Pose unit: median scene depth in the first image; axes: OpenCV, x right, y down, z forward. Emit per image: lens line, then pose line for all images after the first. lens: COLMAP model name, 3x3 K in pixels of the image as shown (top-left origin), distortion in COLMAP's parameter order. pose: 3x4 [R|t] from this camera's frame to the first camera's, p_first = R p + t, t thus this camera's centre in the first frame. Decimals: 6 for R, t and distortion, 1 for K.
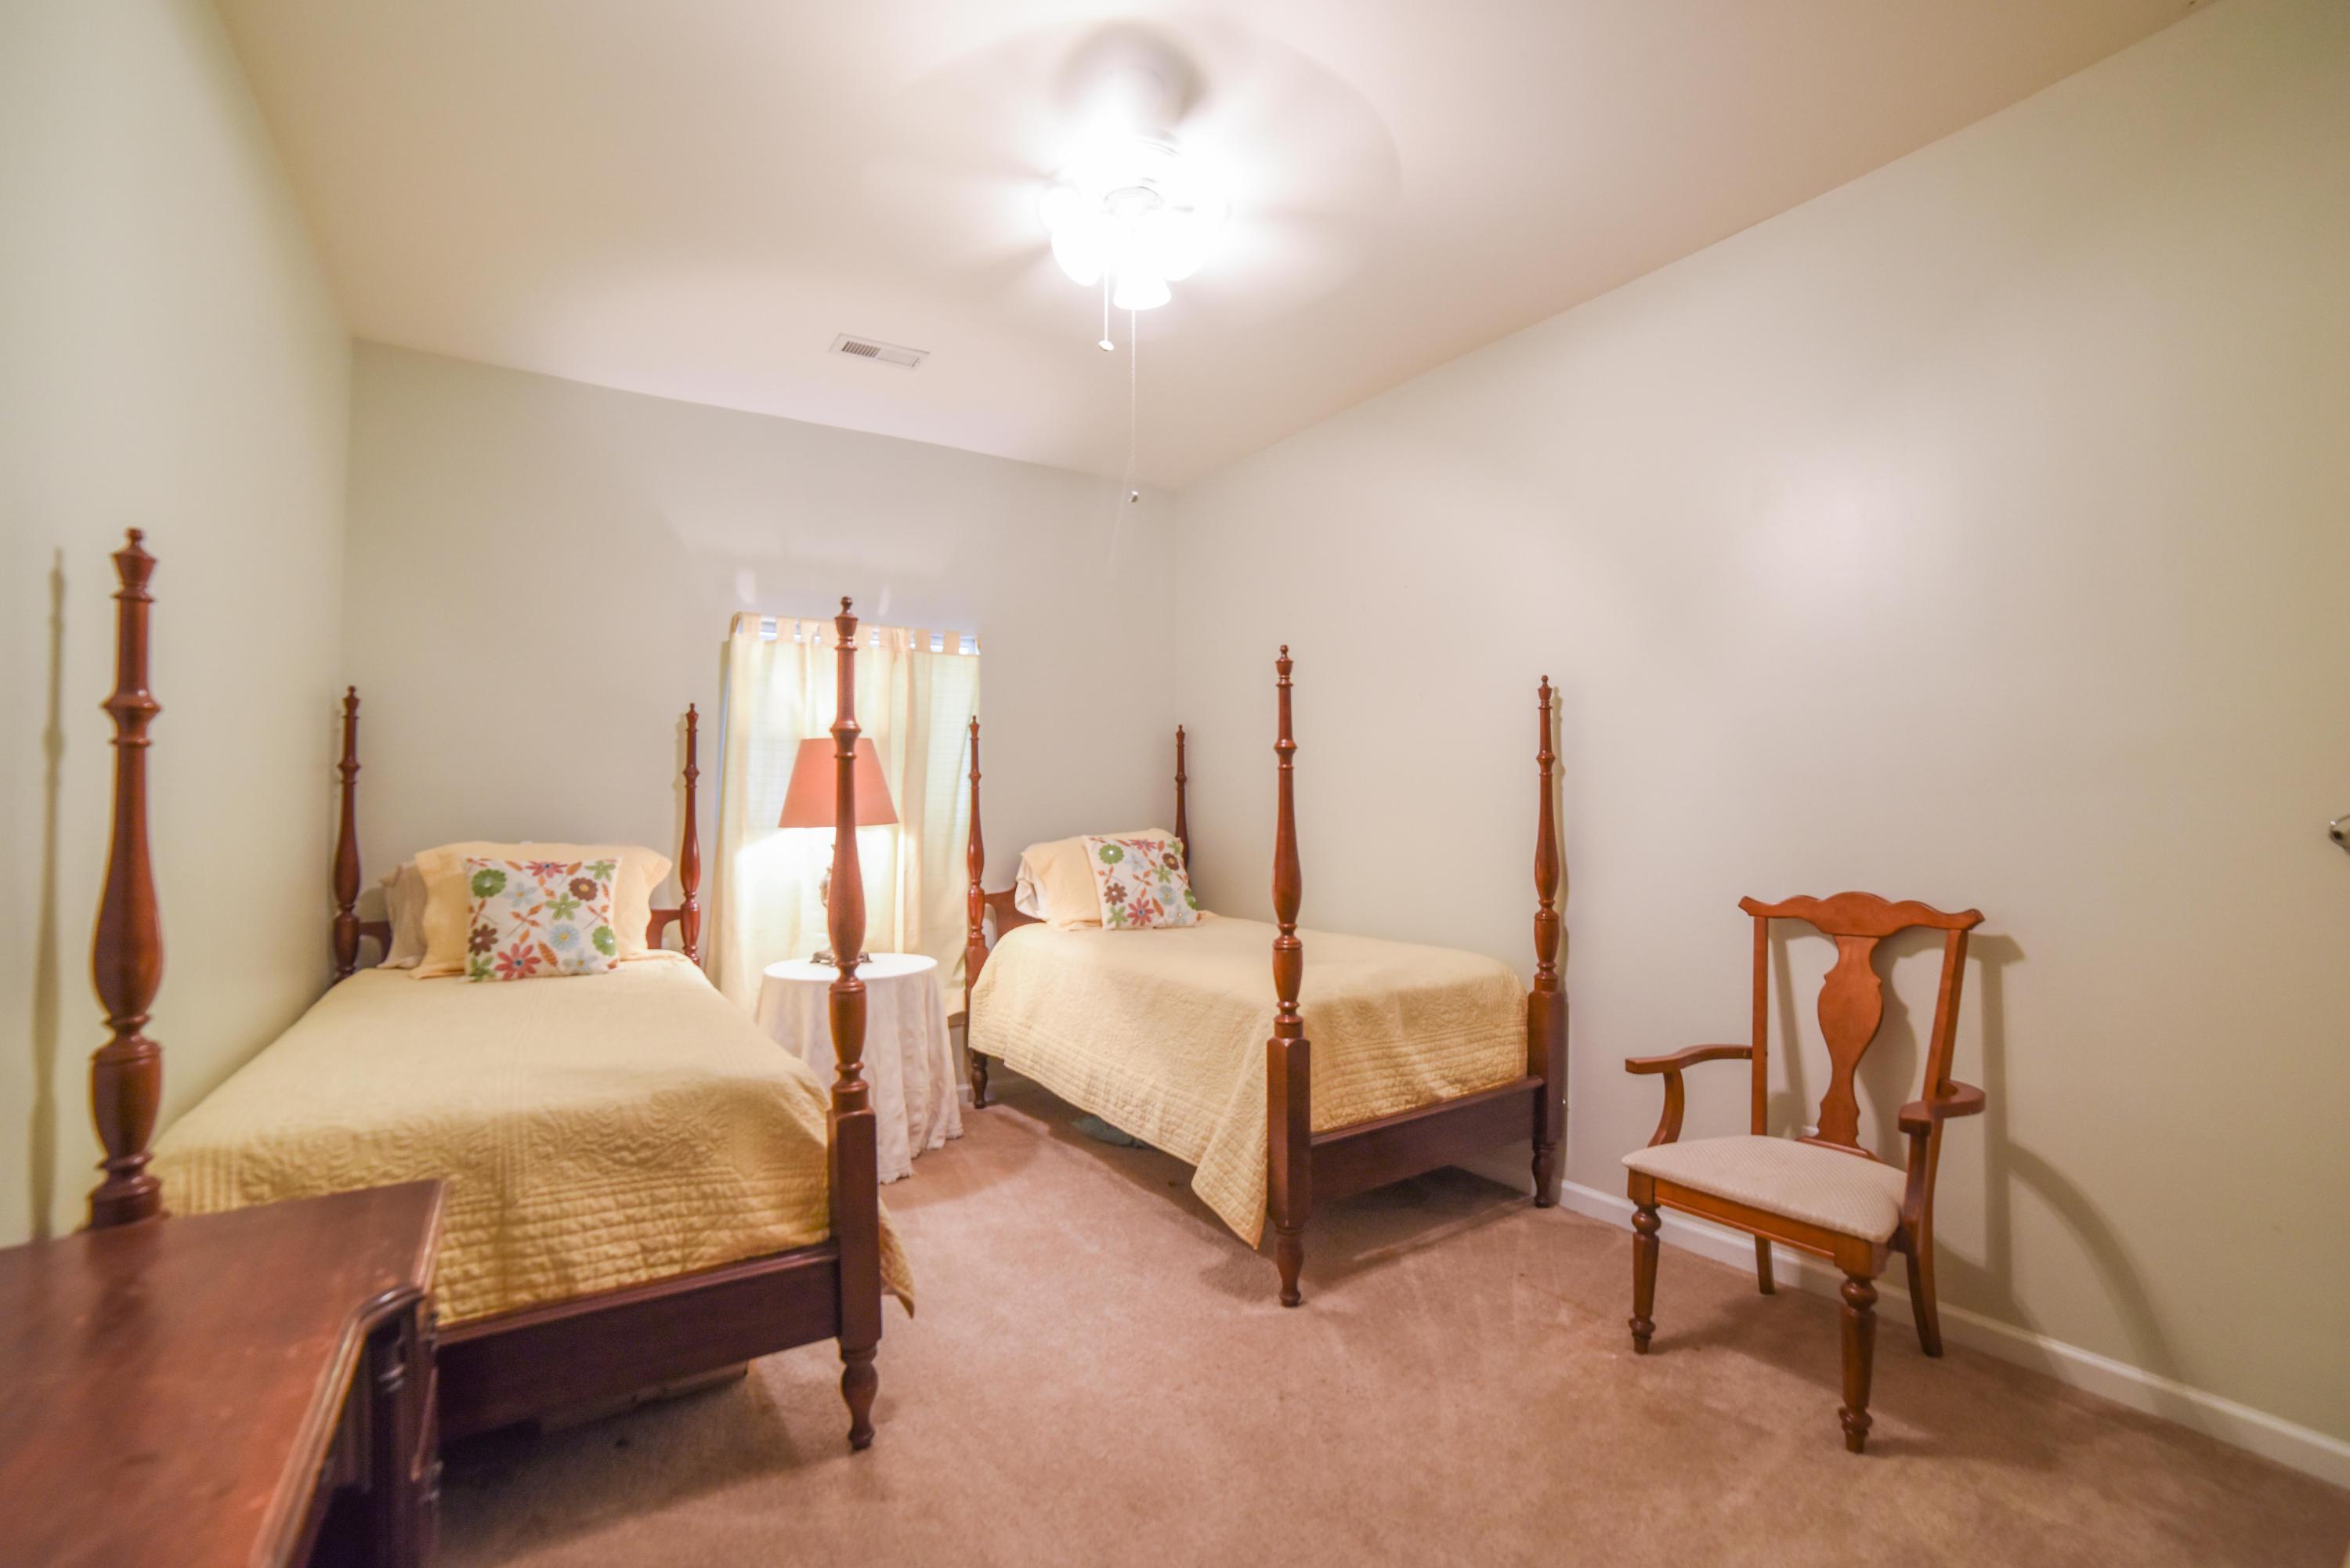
lens RADIAL K [[1005.8, 0, 1175.0], [0, 1005.8, 784.0], [0, 0, 1]] dist [-0.102334, 0.034602]
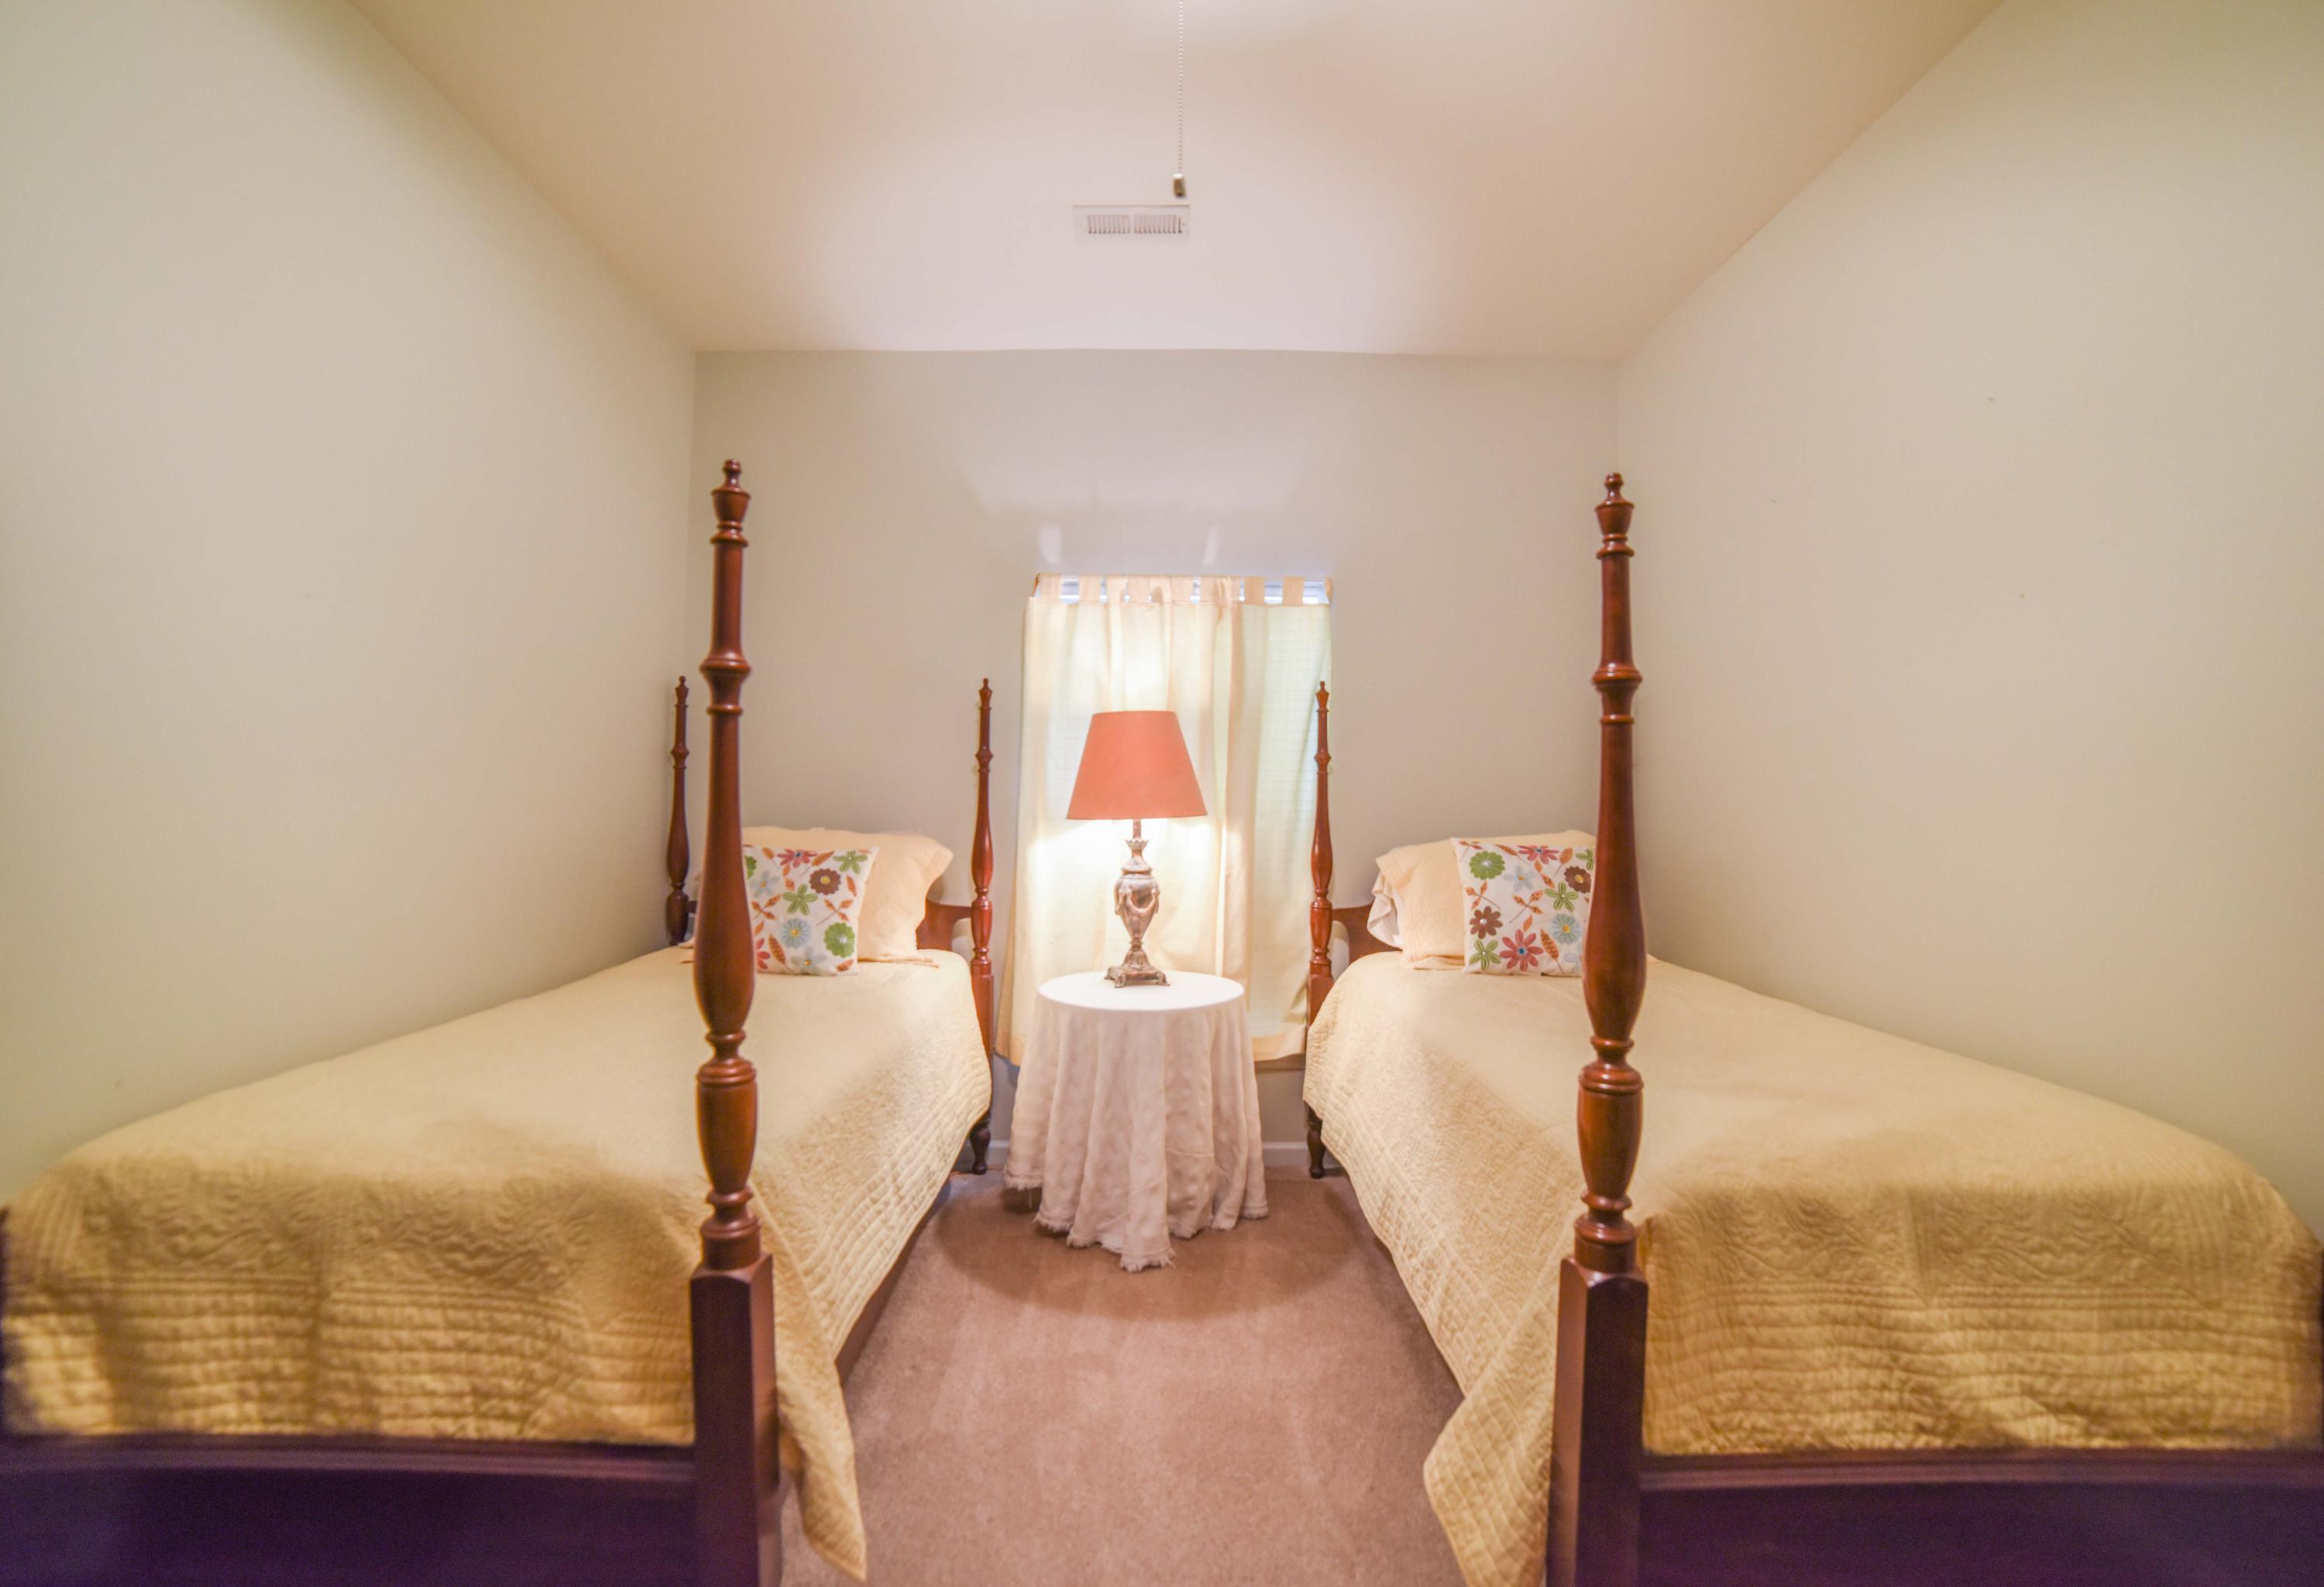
lens RADIAL K [[980.5, 0, 1134.5], [0, 980.5, 798.3], [0, 0, 1]] dist [-0.096548, 0.031389]
pose [[0.836165, 0.011574, -0.548355, 0.148247], [0.000865, 0.999748, 0.022420, 0.009717], [0.548477, -0.019221, 0.835945, 0.415163]]
